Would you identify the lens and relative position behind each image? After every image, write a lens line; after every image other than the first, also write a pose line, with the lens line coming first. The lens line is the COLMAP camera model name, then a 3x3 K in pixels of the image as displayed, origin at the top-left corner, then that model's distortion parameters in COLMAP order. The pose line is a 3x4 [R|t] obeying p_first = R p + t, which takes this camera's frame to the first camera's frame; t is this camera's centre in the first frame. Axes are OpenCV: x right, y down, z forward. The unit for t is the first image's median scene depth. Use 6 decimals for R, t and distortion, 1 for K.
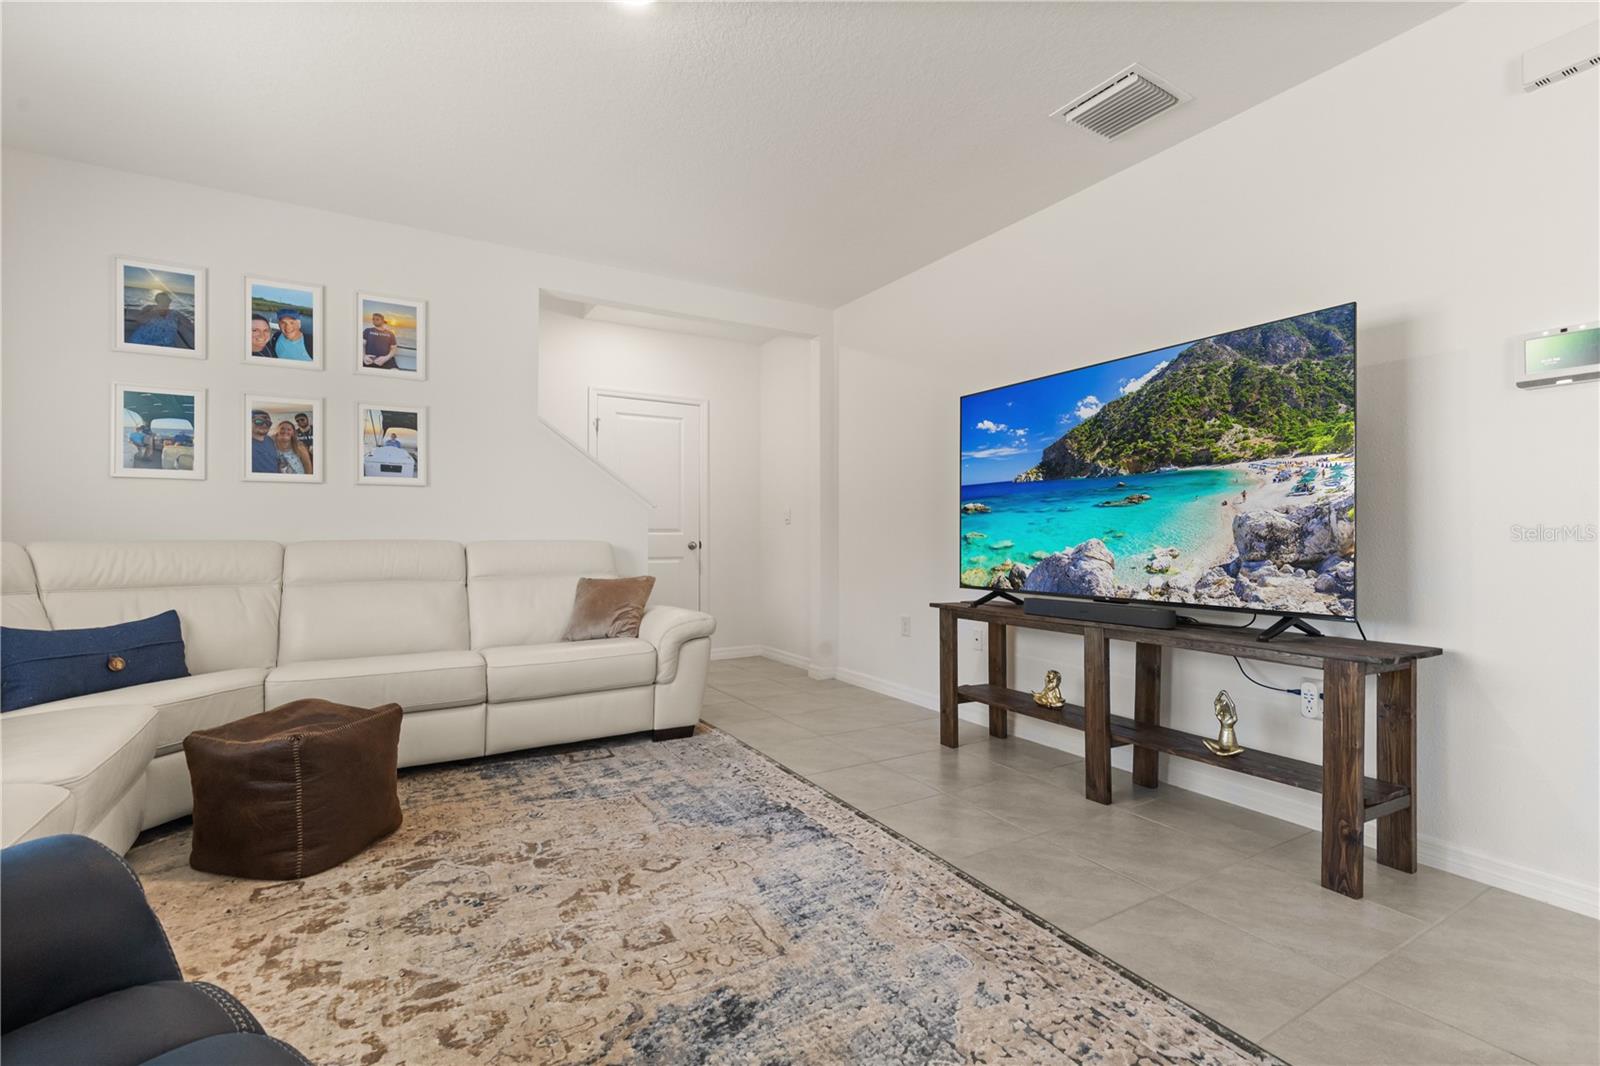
lens RADIAL K [[714.8, 0, 805.3], [0, 714.8, 531.6], [0, 0, 1]] dist [-0.000714, 0.000054]
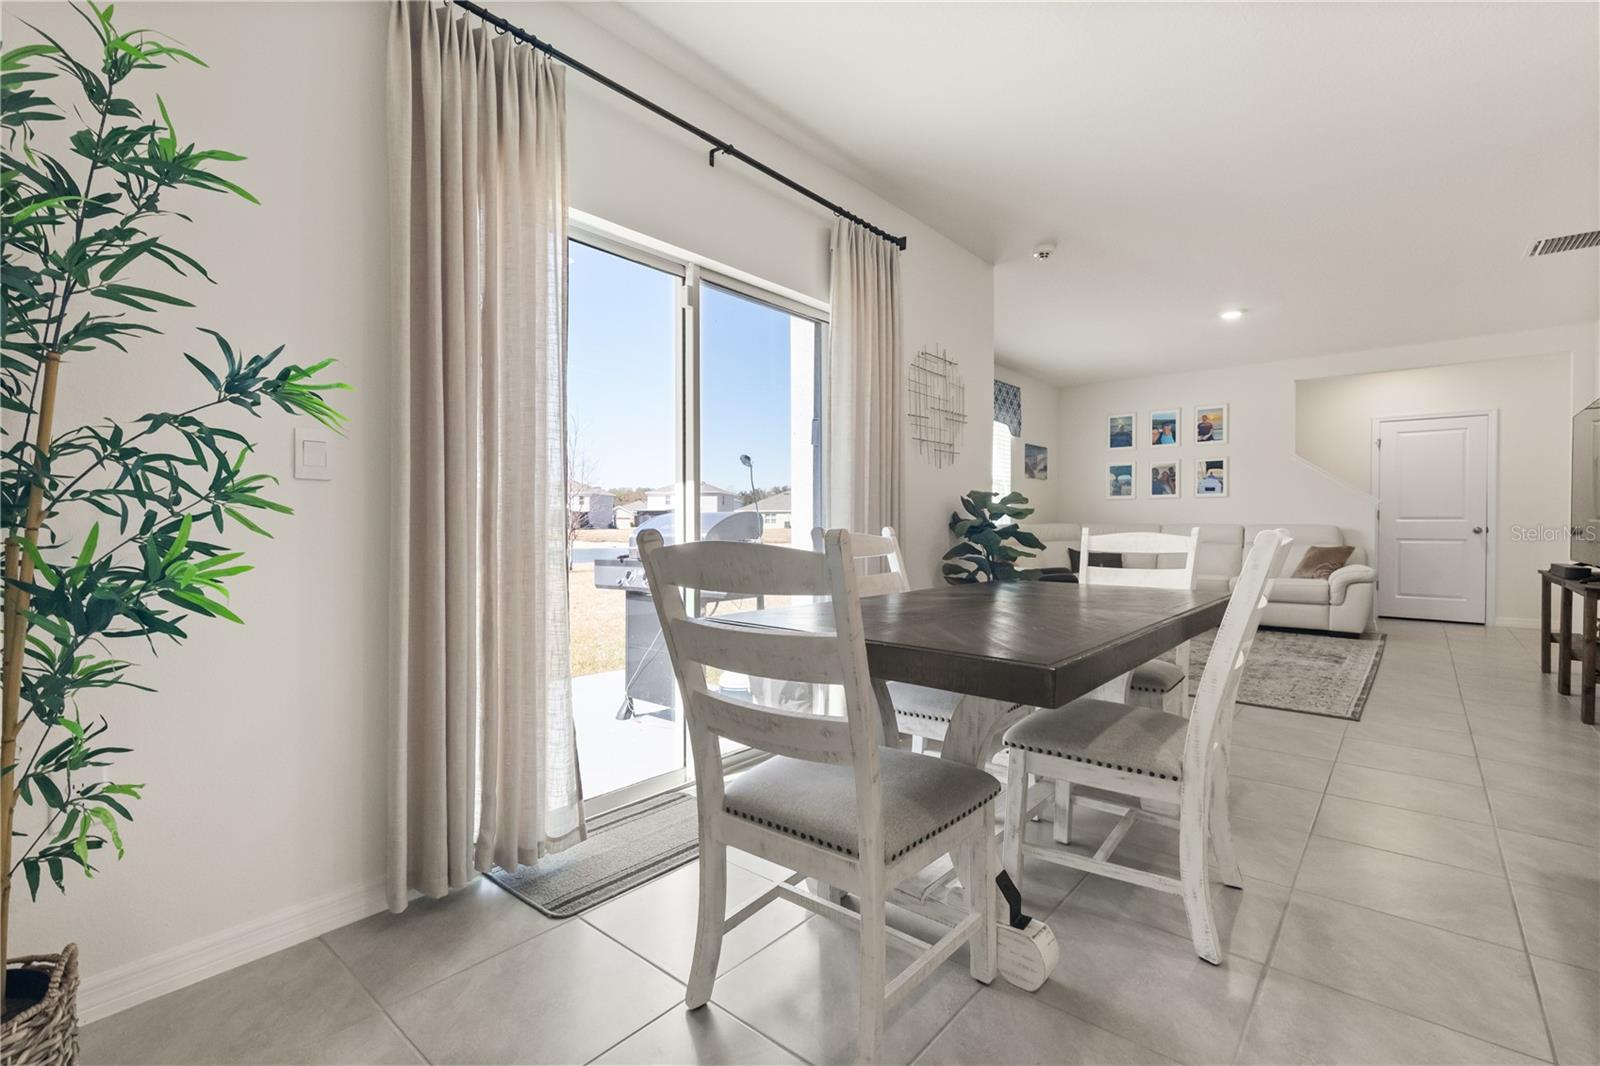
lens RADIAL K [[714.8, 0, 805.3], [0, 714.8, 531.6], [0, 0, 1]] dist [-0.000714, 0.000054]
pose [[0.324258, 0.012495, -0.945886, 1.026480], [0.002762, 0.999896, 0.014155, 0.001637], [0.945965, -0.007202, 0.324190, -0.799119]]
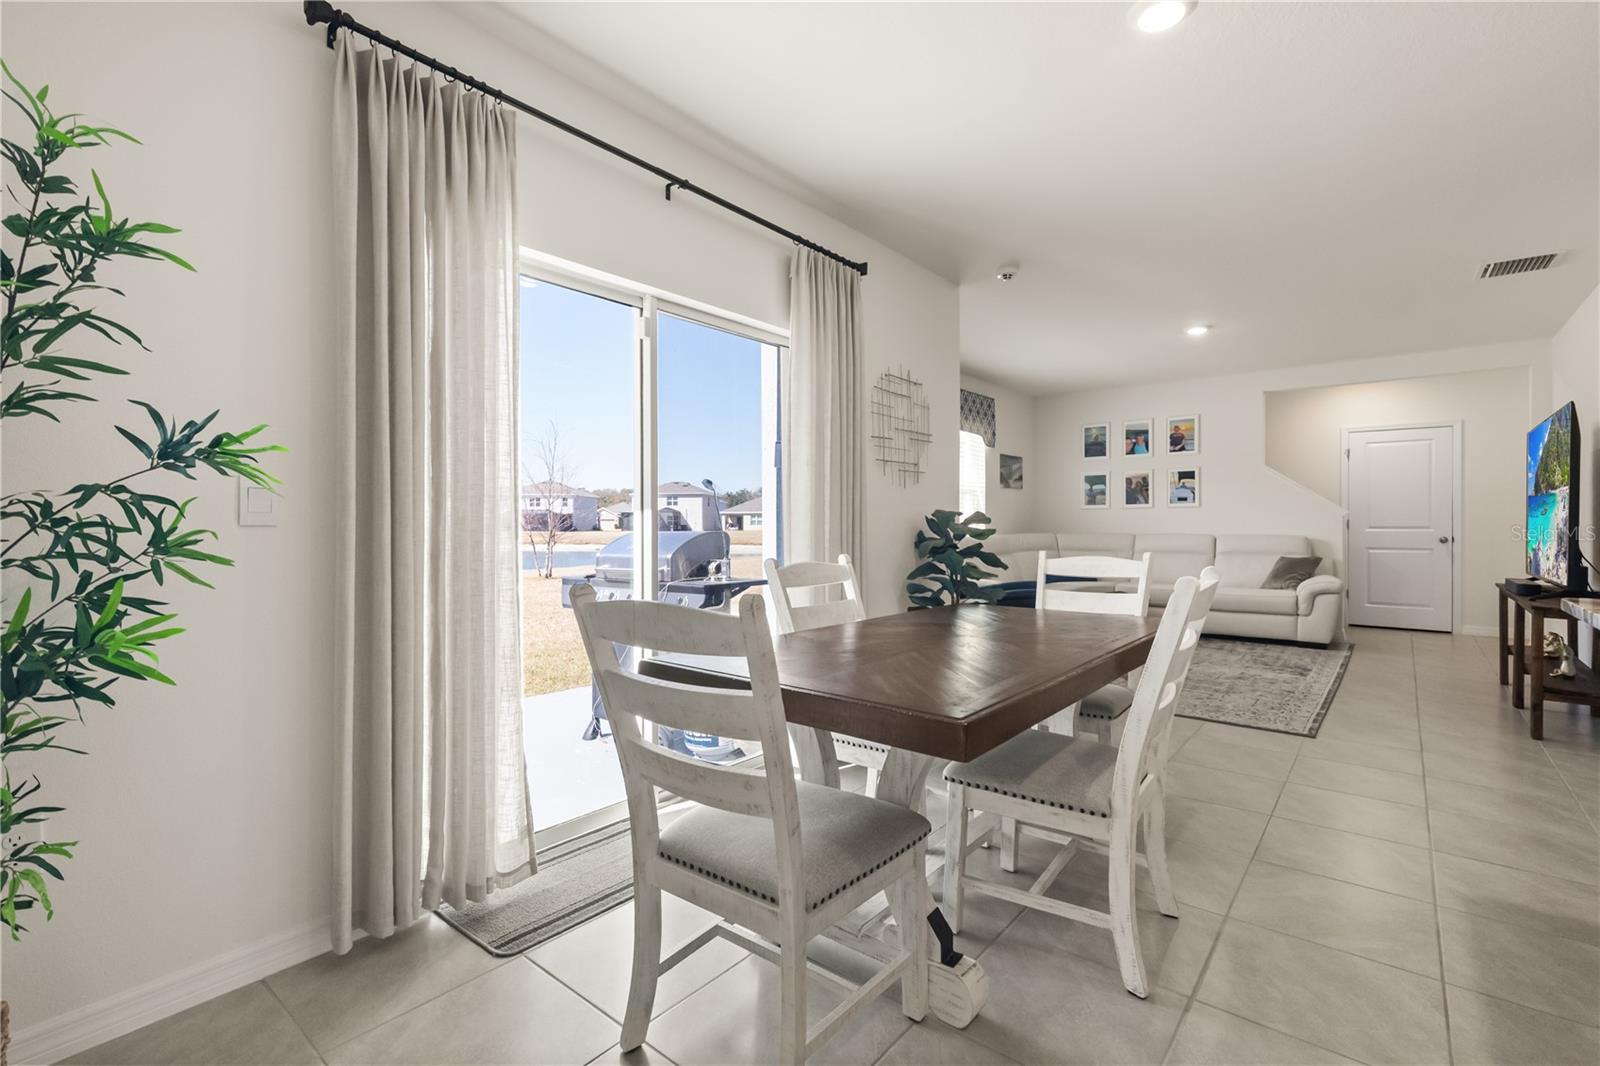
lens RADIAL K [[720.3, 0, 803.4], [0, 720.3, 525.7], [0, 0, 1]] dist [-0.000079, -0.000344]
pose [[0.338571, 0.003516, -0.940934, 1.052477], [0.005316, 0.999970, 0.005650, -0.029499], [0.940926, -0.006915, 0.338543, -0.771557]]
